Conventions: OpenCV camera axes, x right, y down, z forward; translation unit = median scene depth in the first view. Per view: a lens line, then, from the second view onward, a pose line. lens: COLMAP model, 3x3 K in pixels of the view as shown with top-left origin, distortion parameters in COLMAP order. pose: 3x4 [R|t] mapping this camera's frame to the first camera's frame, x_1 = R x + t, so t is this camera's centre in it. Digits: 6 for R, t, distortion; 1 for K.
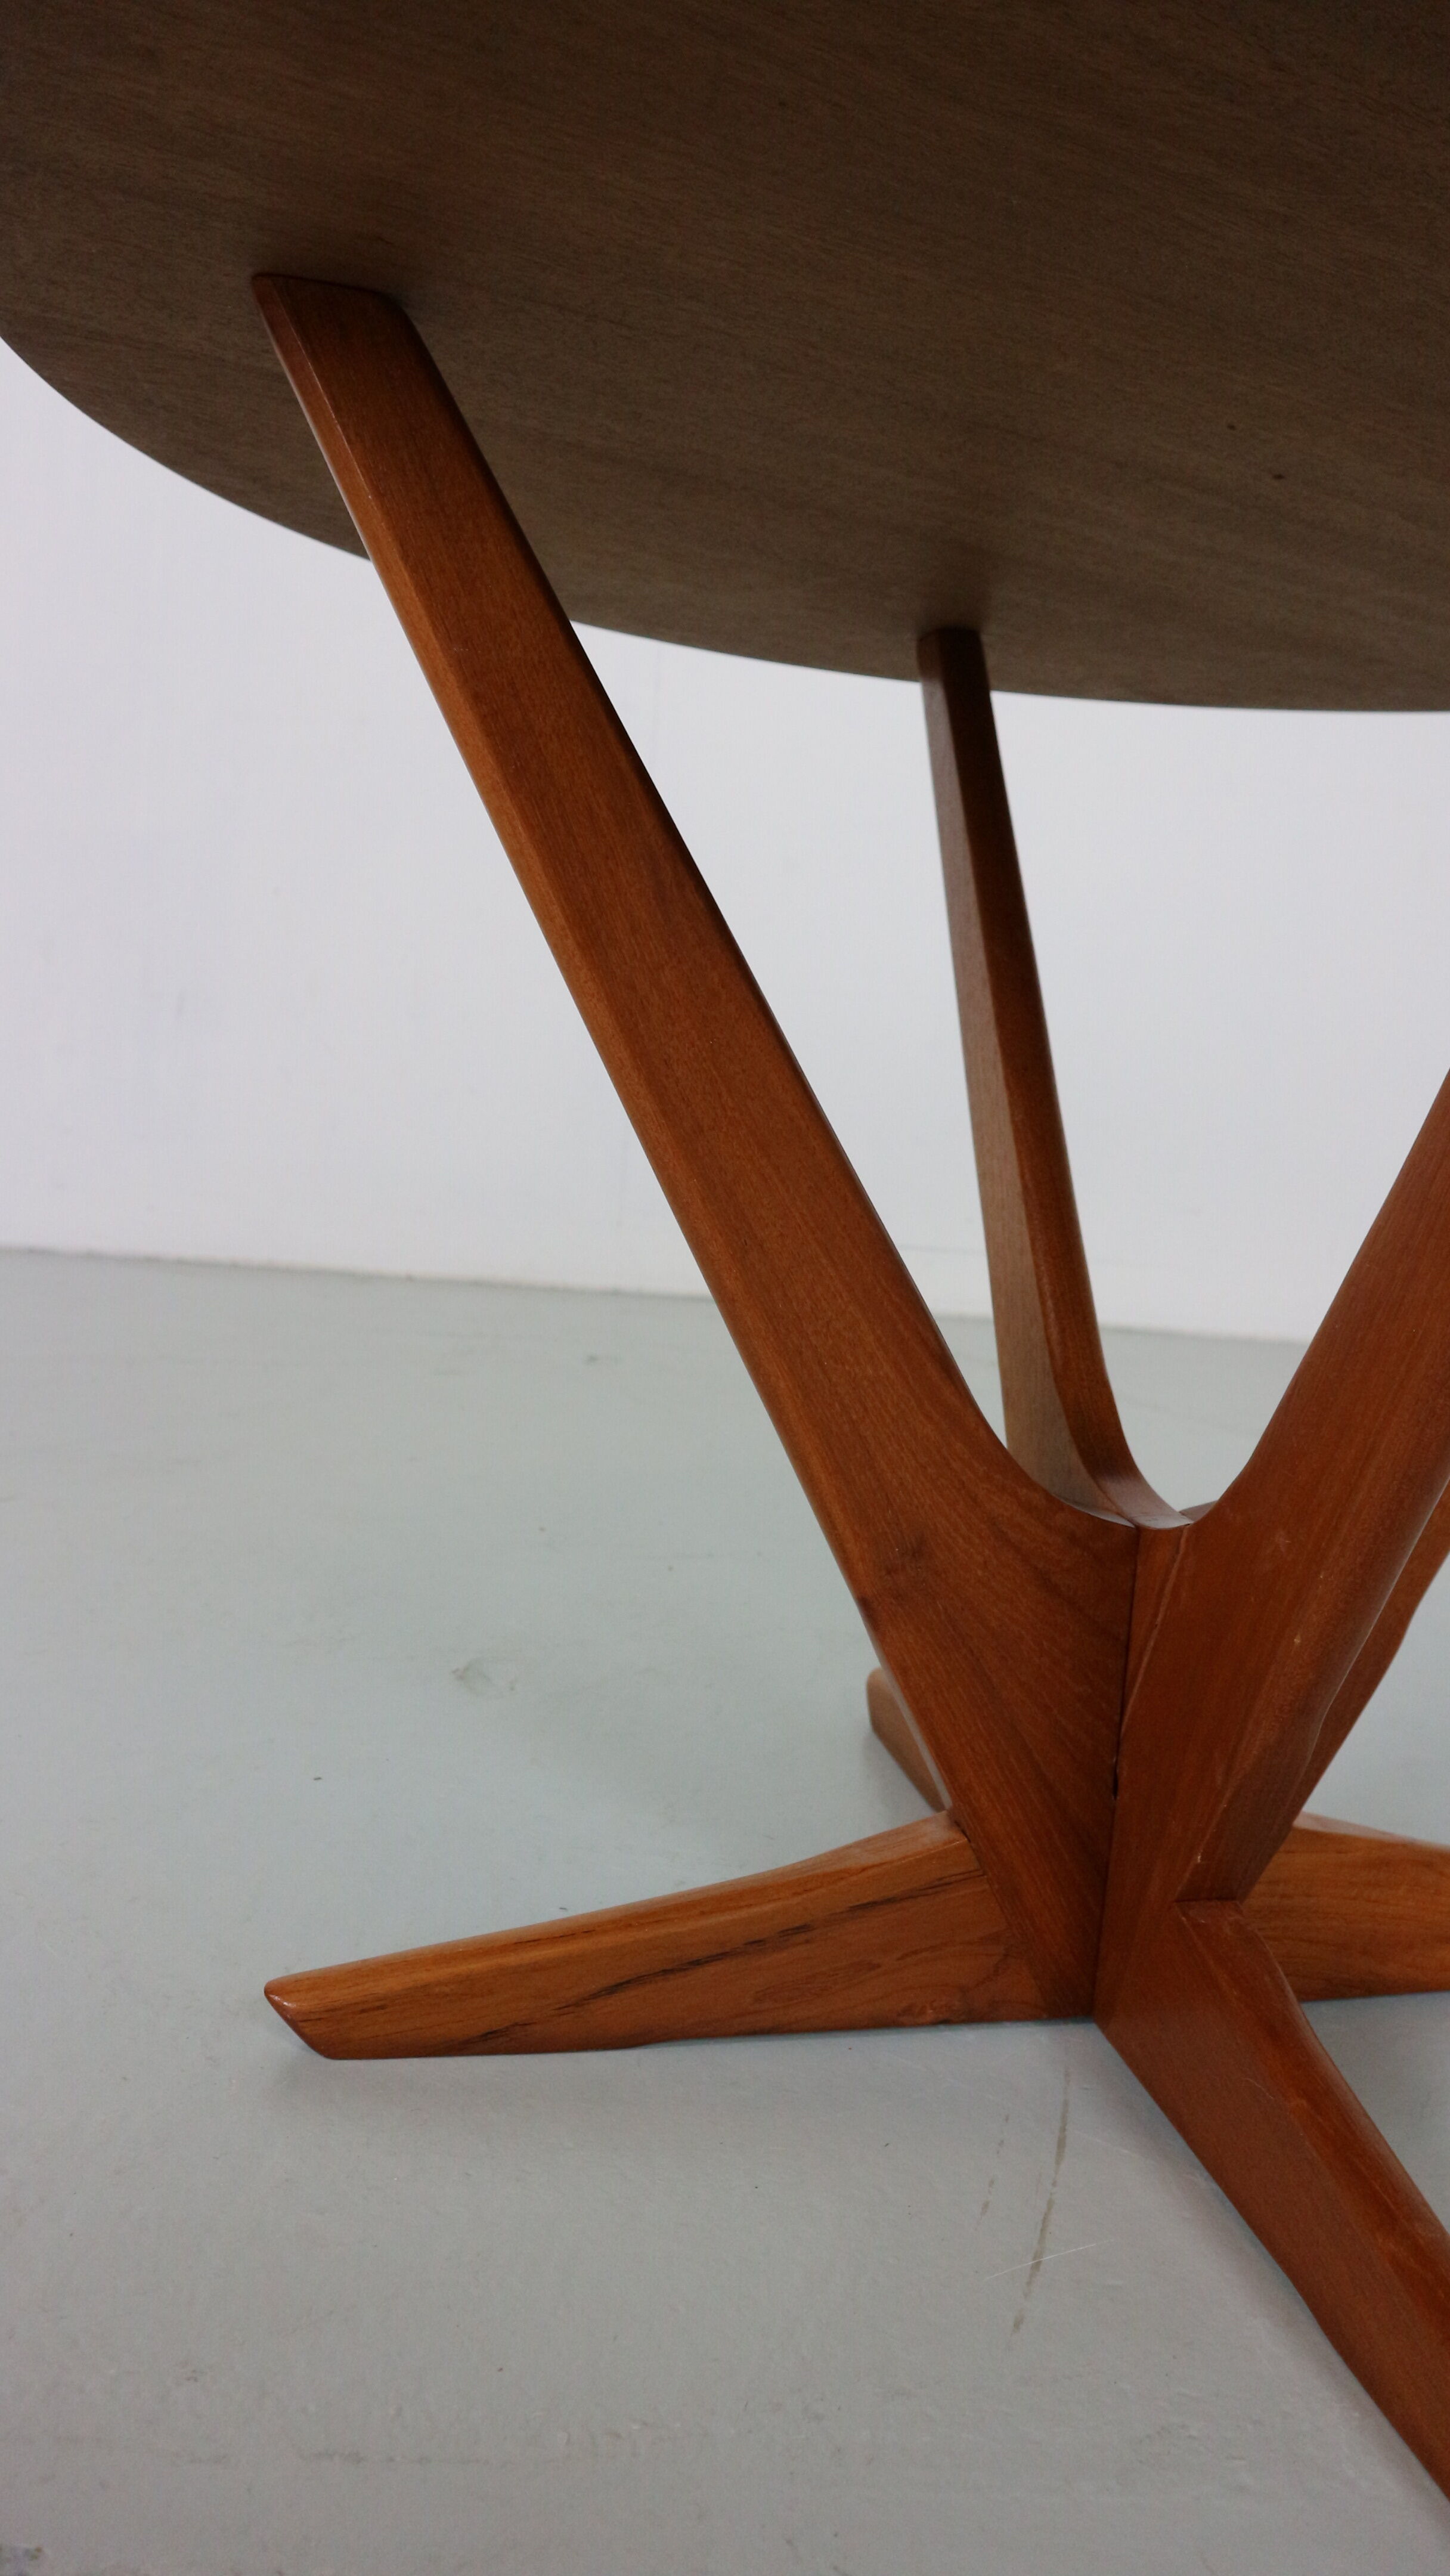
lens RADIAL K [[1788.8, 0, 730.6], [0, 1788.8, 1278.9], [0, 0, 1]] dist [-0.123124, 0.082228]
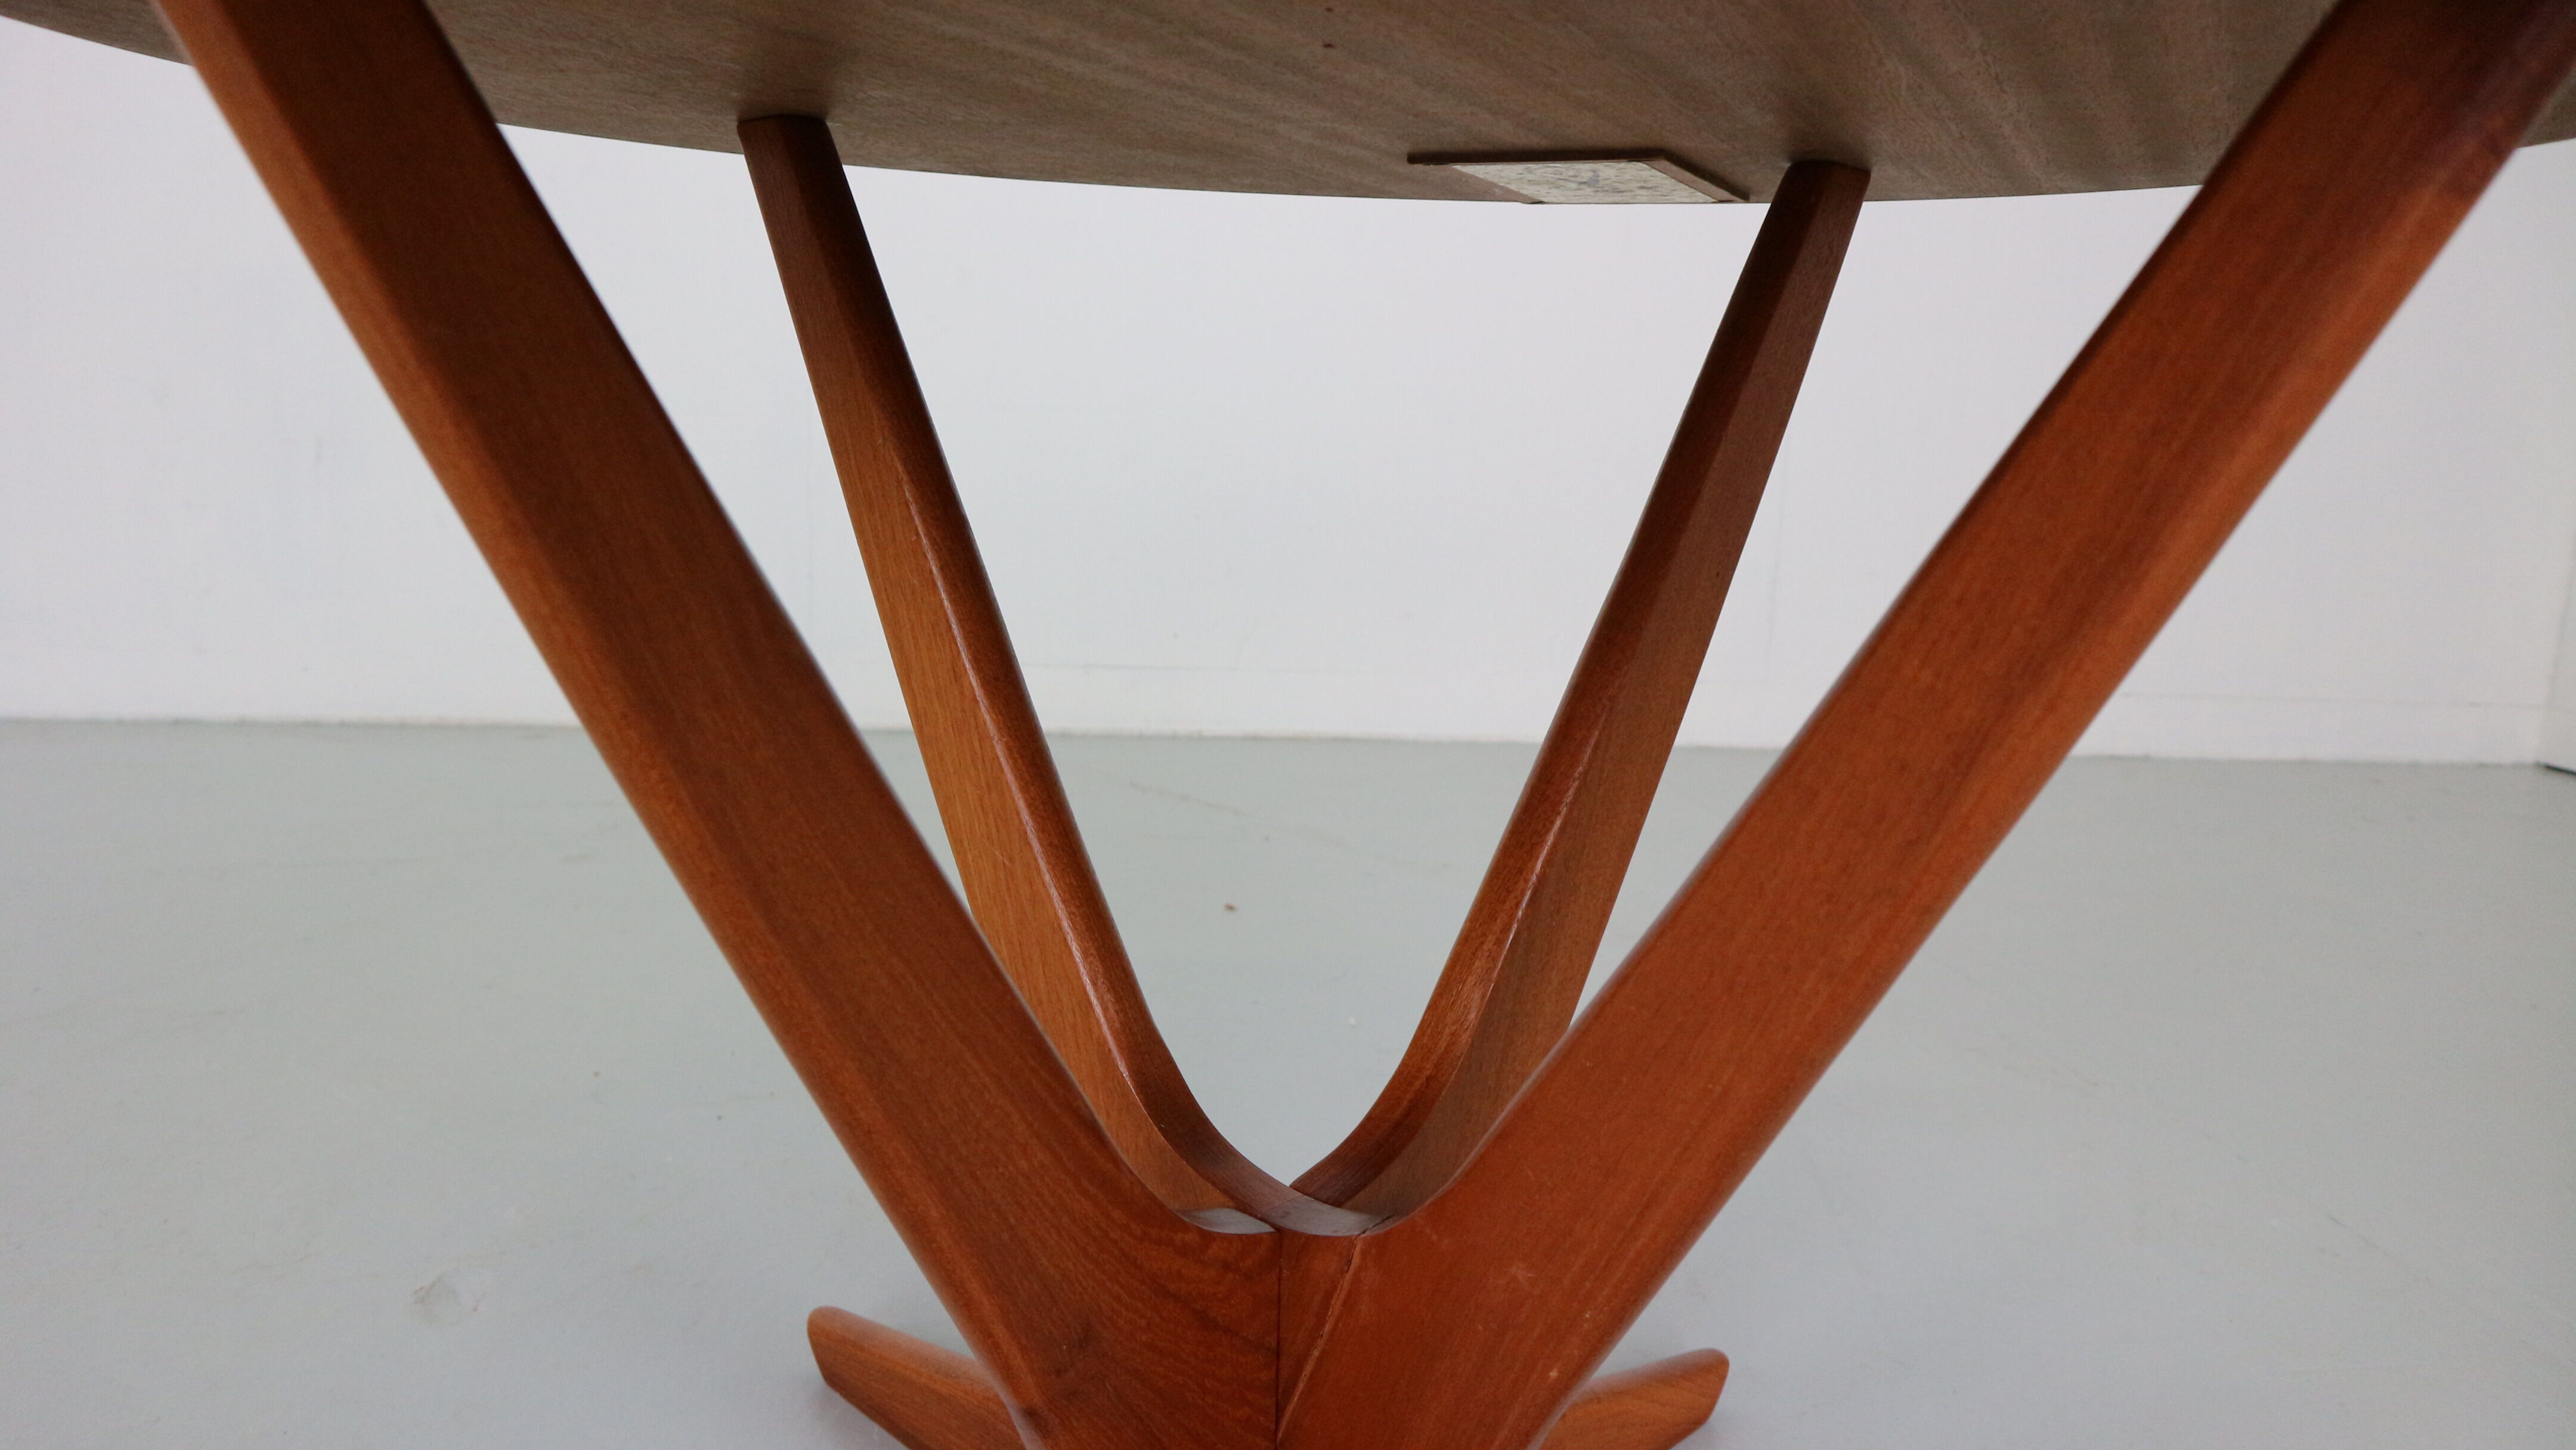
lens RADIAL K [[1788.8, 0, 1278.5], [0, 1788.8, 733.8], [0, 0, 1]] dist [-0.123124, 0.082228]
pose [[0.843545, -0.135722, 0.519627, -0.215593], [0.090067, 0.989589, 0.112259, -0.220817], [-0.529453, -0.047894, 0.846986, 0.243622]]
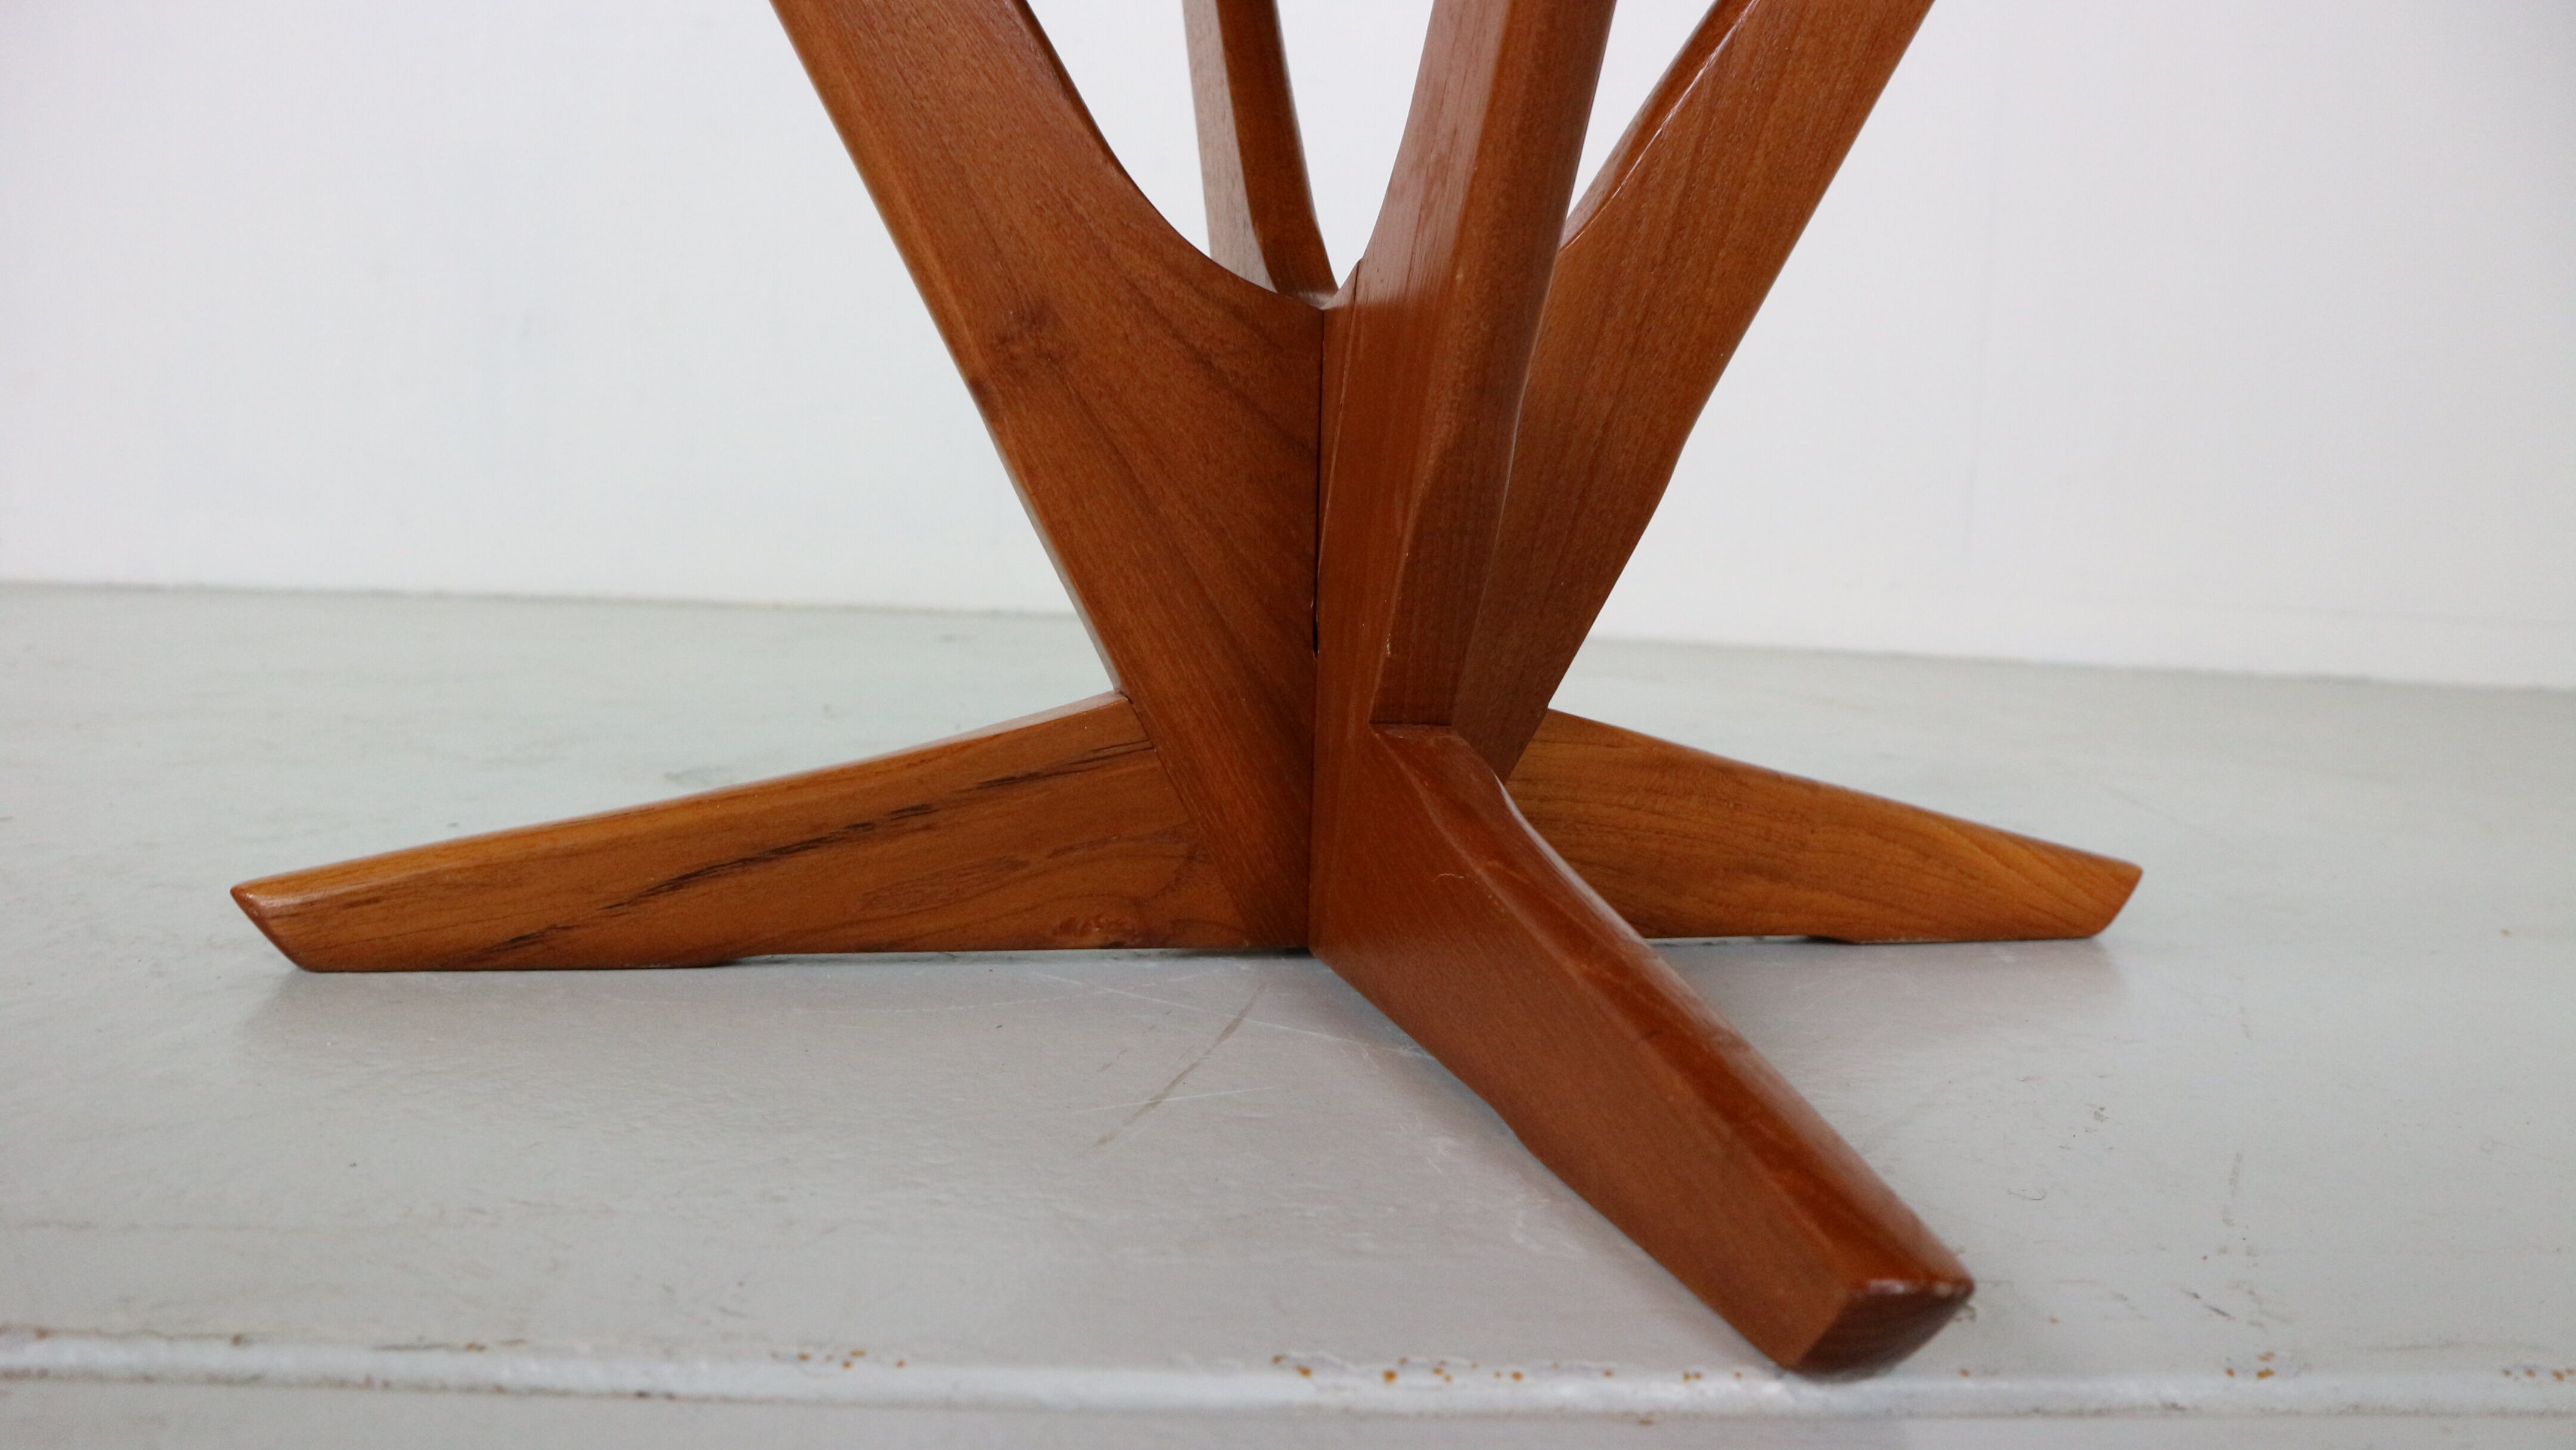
lens RADIAL K [[1788.8, 0, 1278.5], [0, 1788.8, 733.8], [0, 0, 1]] dist [-0.123124, 0.082228]
pose [[0.998308, -0.037485, 0.044444, 0.169889], [0.037922, 0.999240, -0.009045, 0.351325], [-0.044071, 0.010716, 0.998971, 0.189125]]
